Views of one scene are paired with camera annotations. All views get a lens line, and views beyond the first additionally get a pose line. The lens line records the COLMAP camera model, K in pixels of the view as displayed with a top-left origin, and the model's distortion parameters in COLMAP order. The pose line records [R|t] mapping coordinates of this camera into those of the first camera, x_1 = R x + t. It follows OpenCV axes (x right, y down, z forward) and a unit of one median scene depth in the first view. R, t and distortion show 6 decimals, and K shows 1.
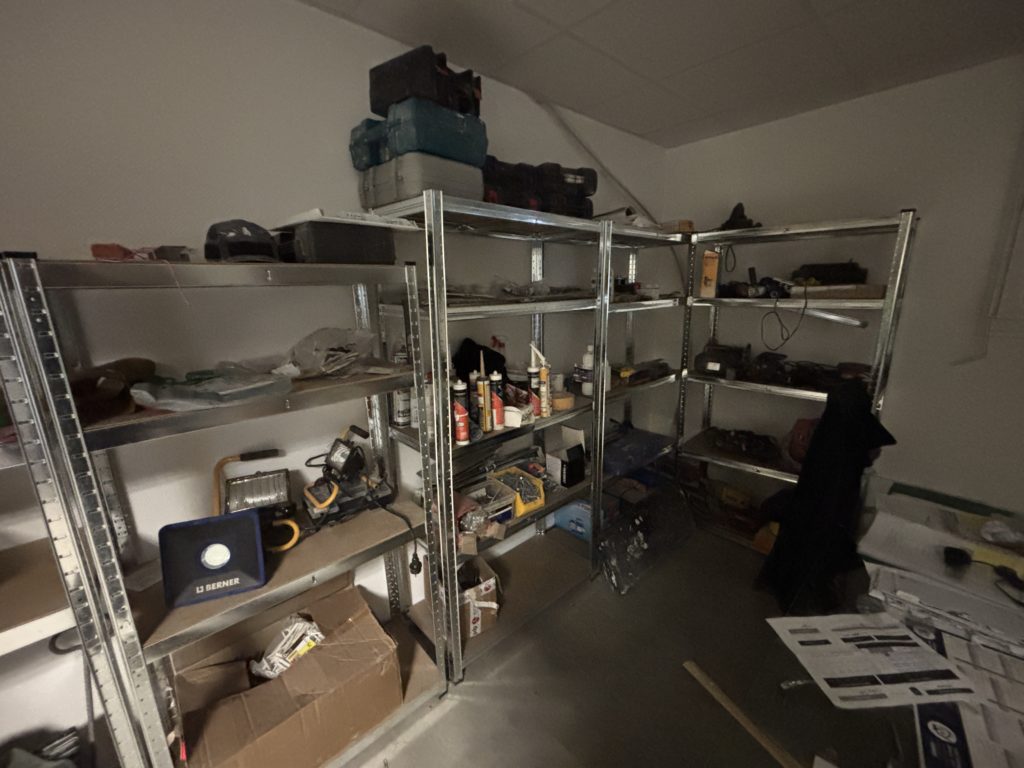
lens RADIAL K [[410.7, 0, 512.8], [0, 410.7, 380.9], [0, 0, 1]] dist [-0.000386, -0.000098]
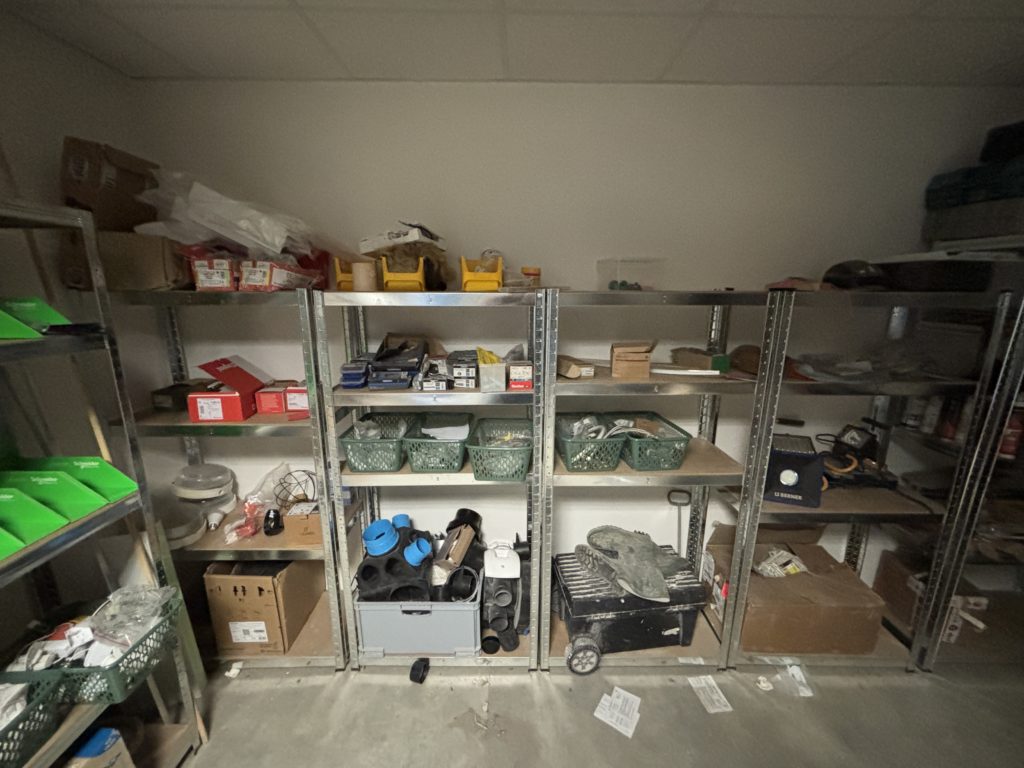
lens RADIAL K [[410.7, 0, 512.8], [0, 410.7, 380.9], [0, 0, 1]] dist [-0.000386, -0.000098]
pose [[0.742728, 0.169061, -0.647899, -0.354278], [-0.174287, 0.983060, 0.056720, 0.103683], [0.646513, 0.070793, 0.759611, -0.561227]]
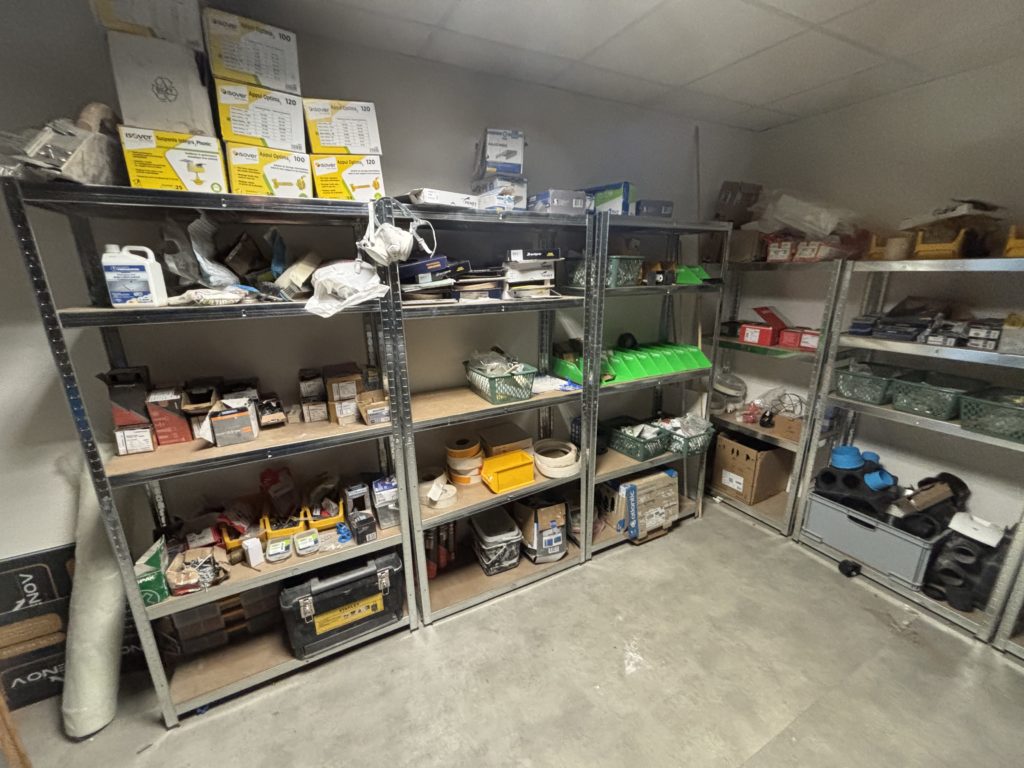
lens RADIAL K [[411.0, 0, 514.3], [0, 411.0, 382.0], [0, 0, 1]] dist [-0.000325, 0.000072]
pose [[-0.251840, 0.280896, -0.926107, 0.211284], [-0.209980, 0.918293, 0.335627, 0.167378], [0.944714, 0.278989, -0.172280, -0.808059]]
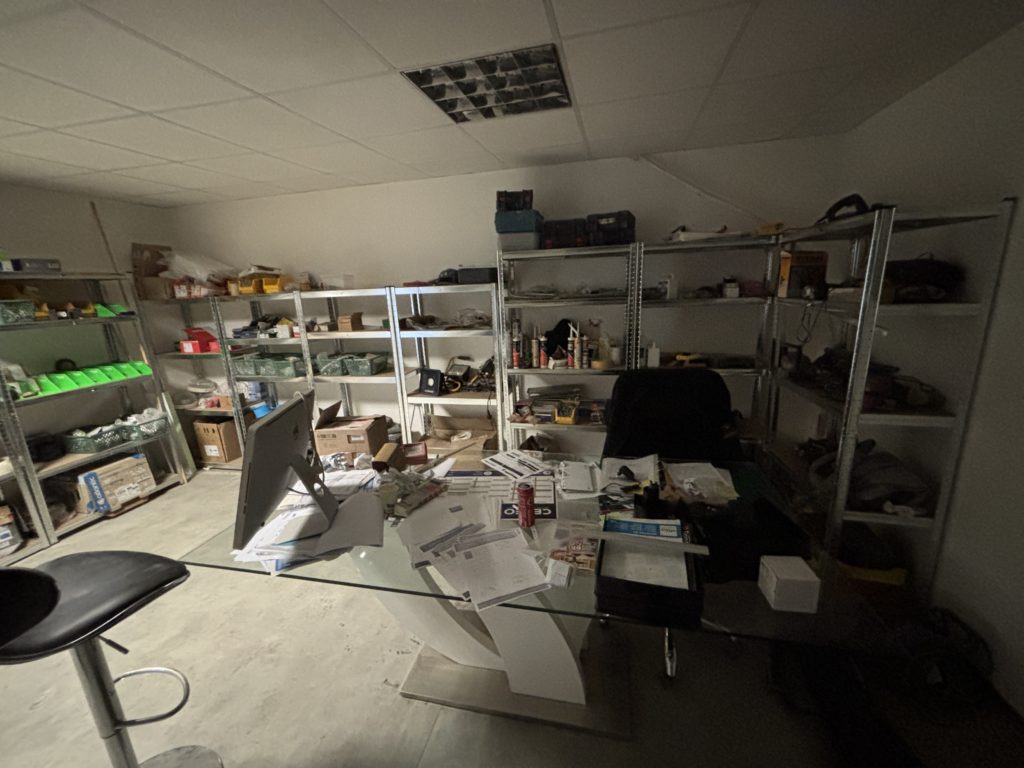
lens RADIAL K [[411.0, 0, 514.3], [0, 411.0, 382.0], [0, 0, 1]] dist [-0.000325, 0.000072]
pose [[0.566099, 0.184803, -0.803355, 1.300724], [-0.158950, 0.980729, 0.113599, -0.008260], [0.808868, 0.063385, 0.584565, -0.168266]]
